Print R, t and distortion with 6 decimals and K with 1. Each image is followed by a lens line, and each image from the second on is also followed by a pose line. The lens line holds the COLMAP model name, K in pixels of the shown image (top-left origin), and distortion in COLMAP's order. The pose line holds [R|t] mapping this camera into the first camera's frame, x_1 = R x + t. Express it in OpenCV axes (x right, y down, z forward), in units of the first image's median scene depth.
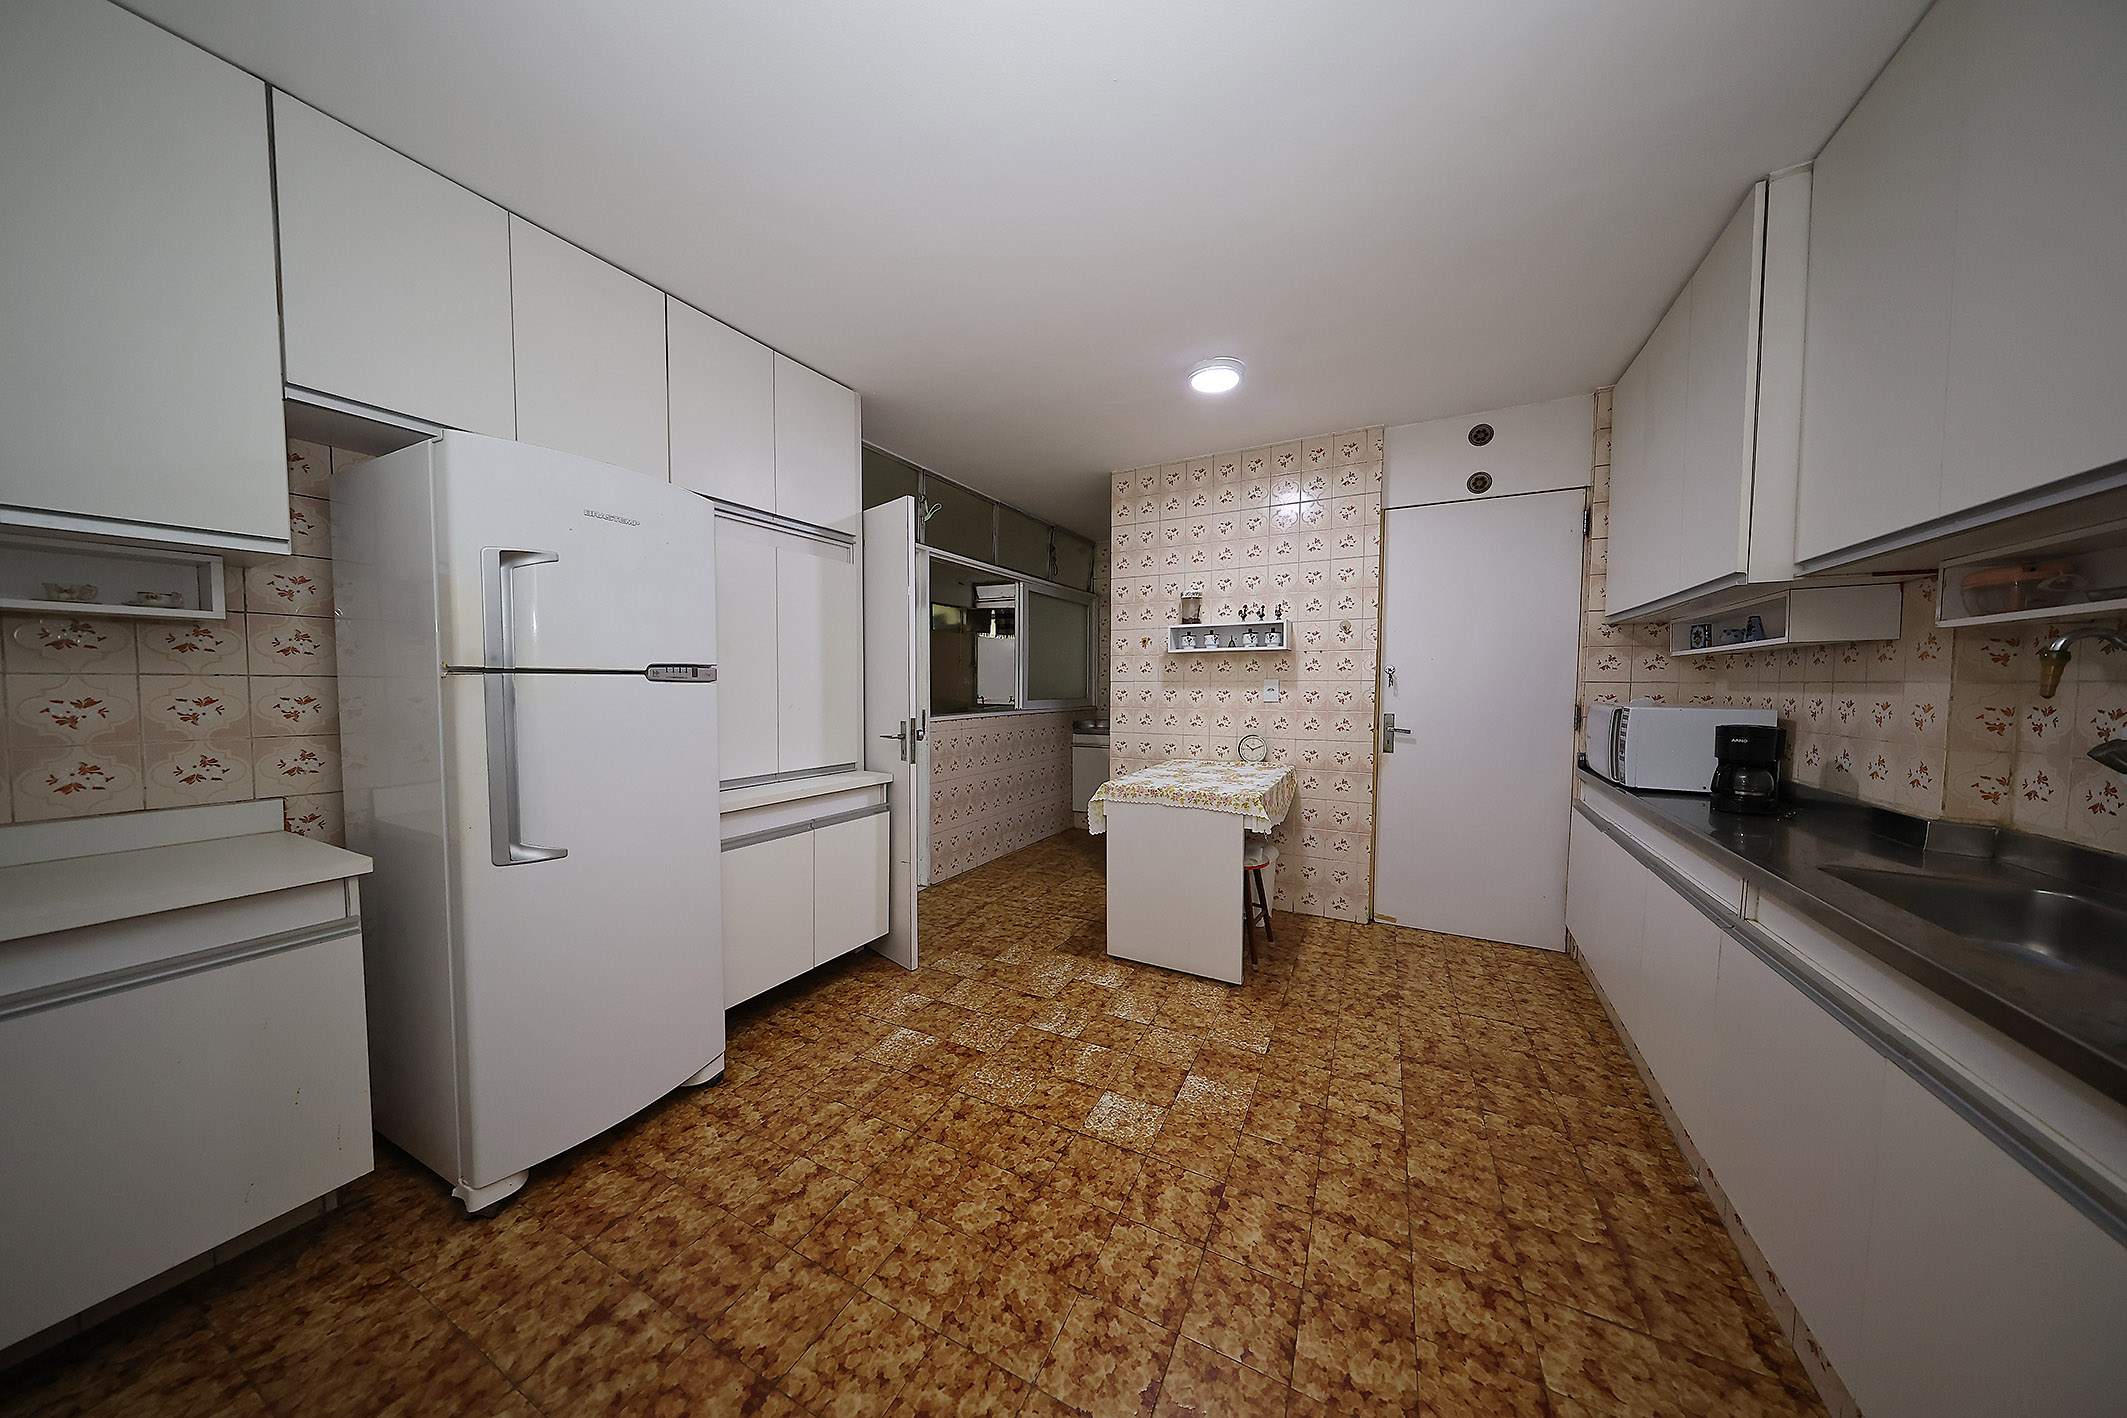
lens RADIAL K [[637.1, 0, 1080.3], [0, 637.1, 705.4], [0, 0, 1]] dist [0.001307, -0.000127]
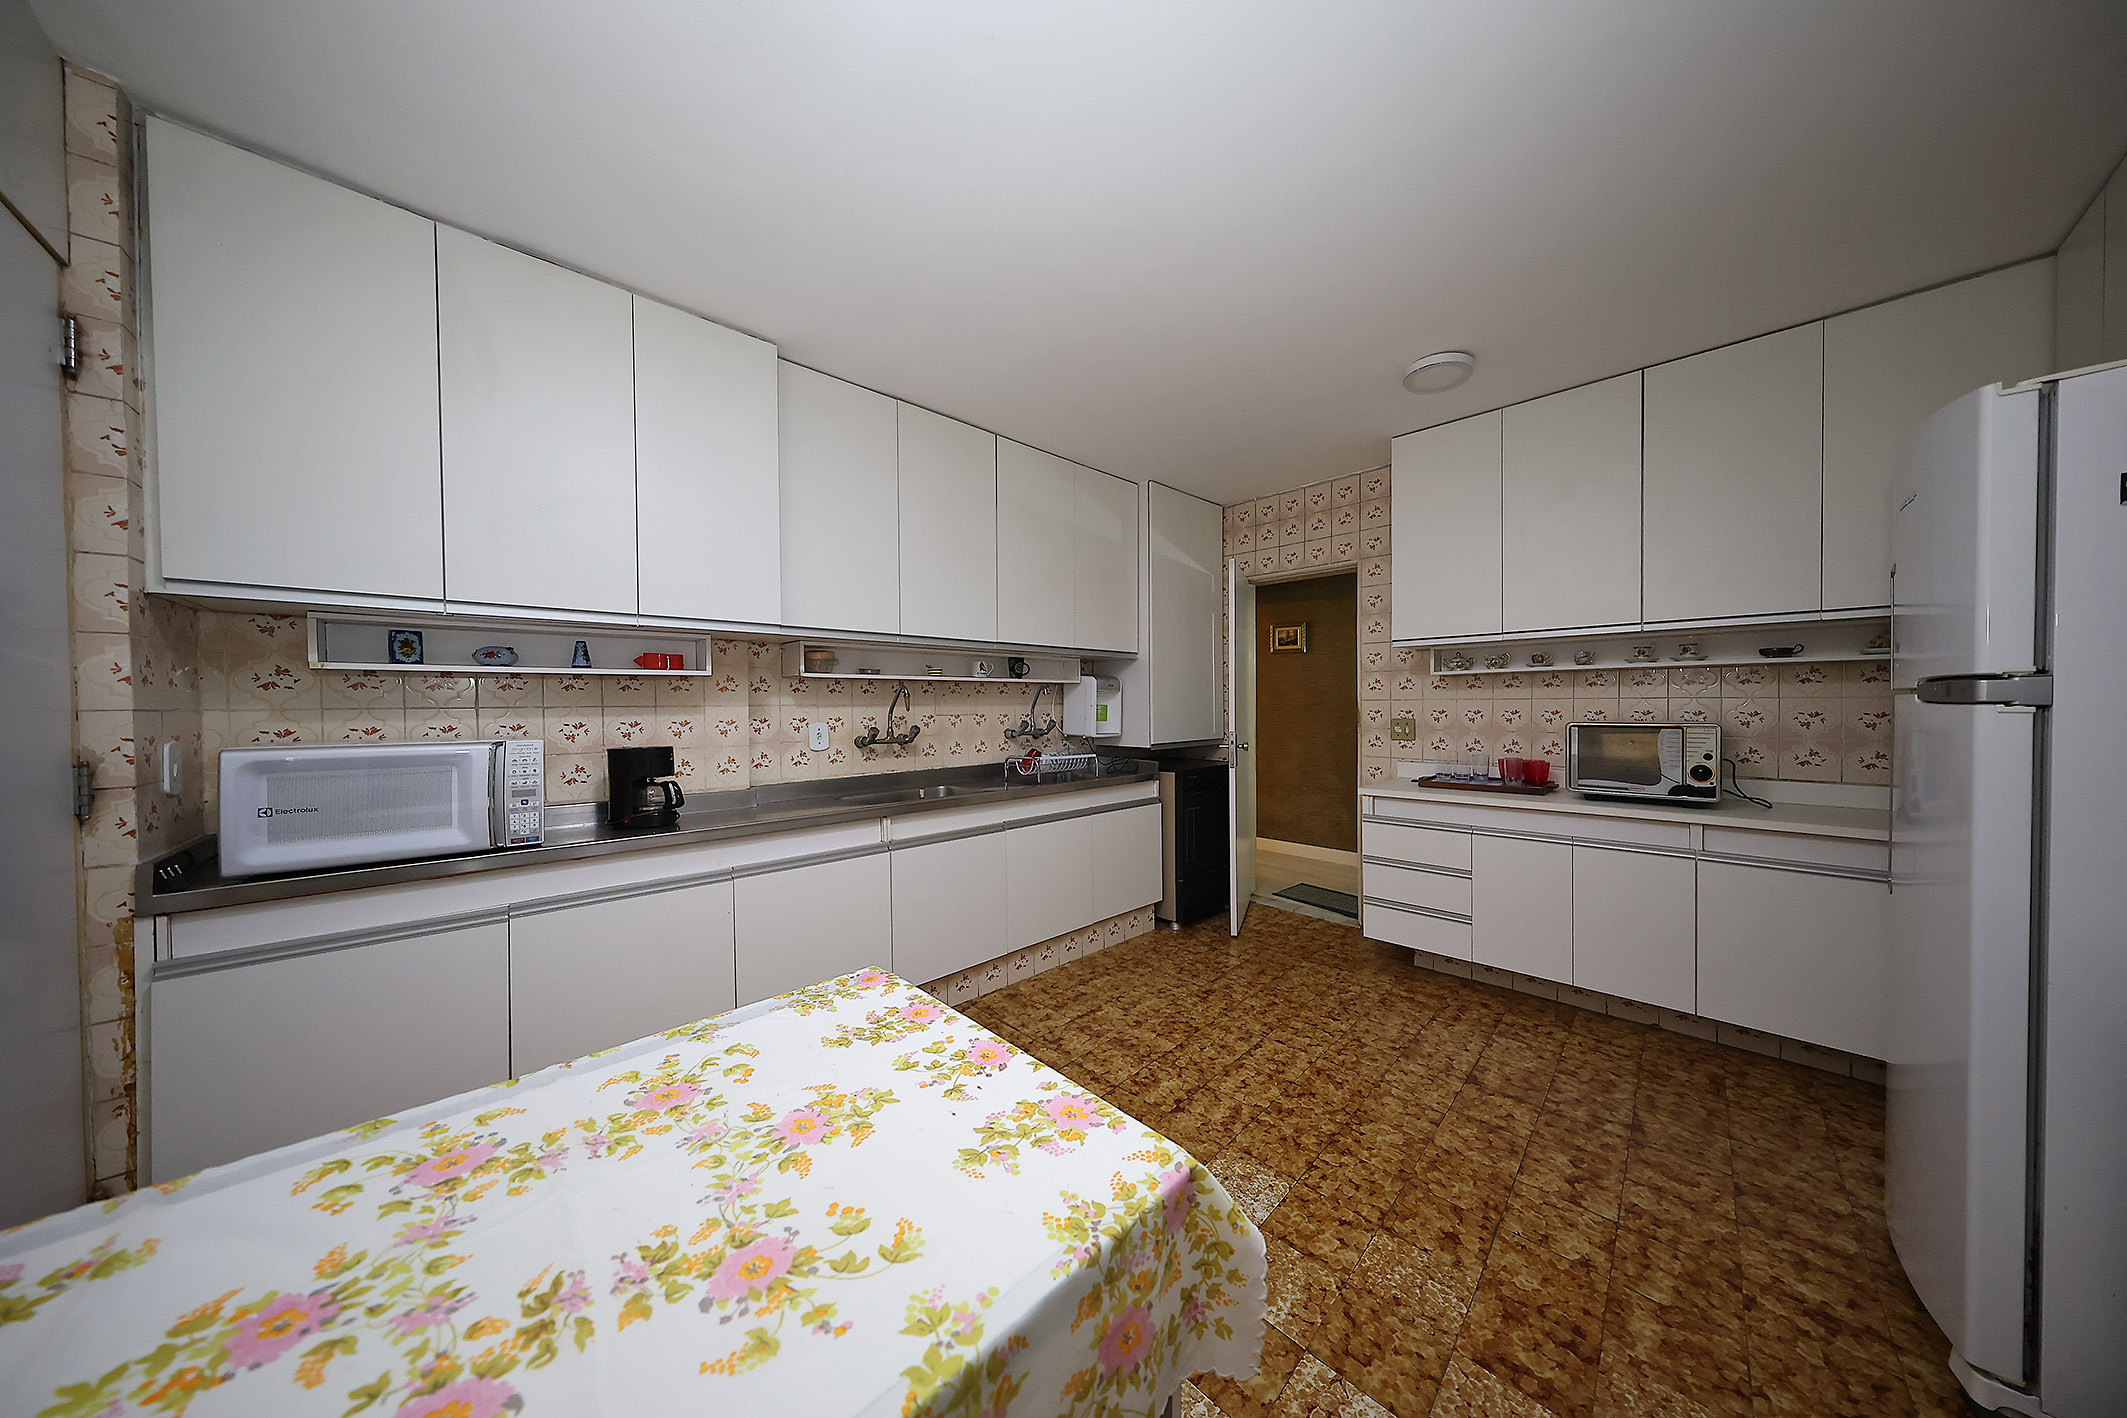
lens RADIAL K [[637.1, 0, 1070.4], [0, 637.1, 712.0], [0, 0, 1]] dist [0.001307, -0.000127]
pose [[-0.945412, -0.001520, 0.325873, 0.006879], [0.015227, 0.998691, 0.048833, -0.082888], [-0.325521, 0.051129, -0.944151, 2.147671]]
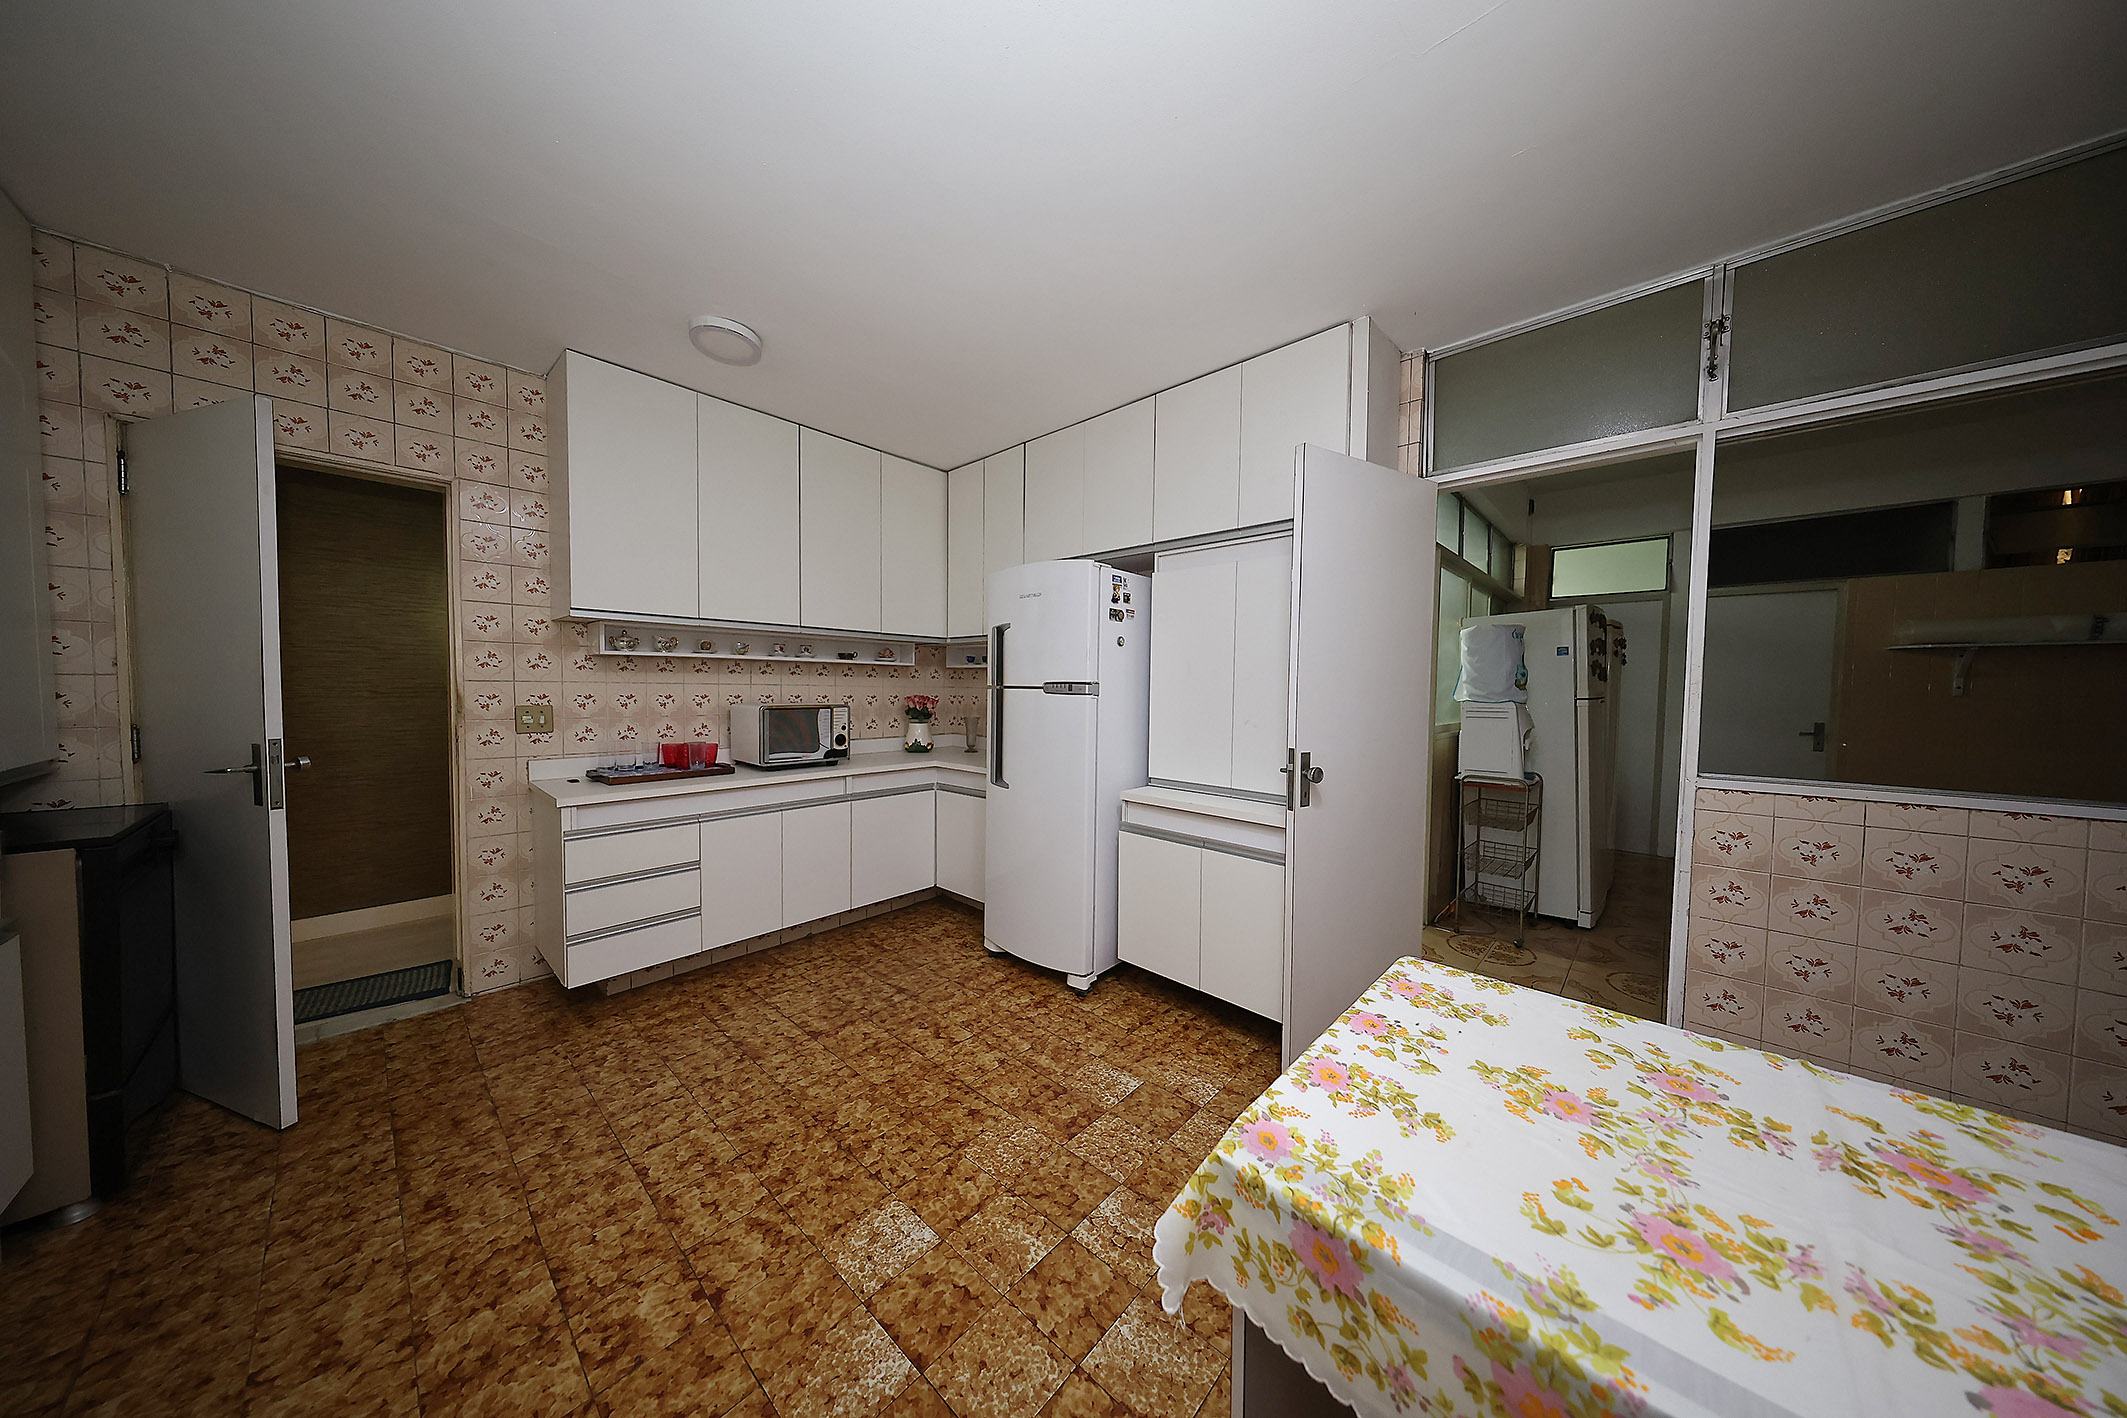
lens RADIAL K [[637.1, 0, 1064.9], [0, 637.1, 709.8], [0, 0, 1]] dist [0.001307, -0.000127]
pose [[-0.277337, 0.027015, -0.960393, 0.850856], [-0.052096, 0.997711, 0.043108, -0.072653], [0.959359, 0.061988, -0.275295, 1.576288]]
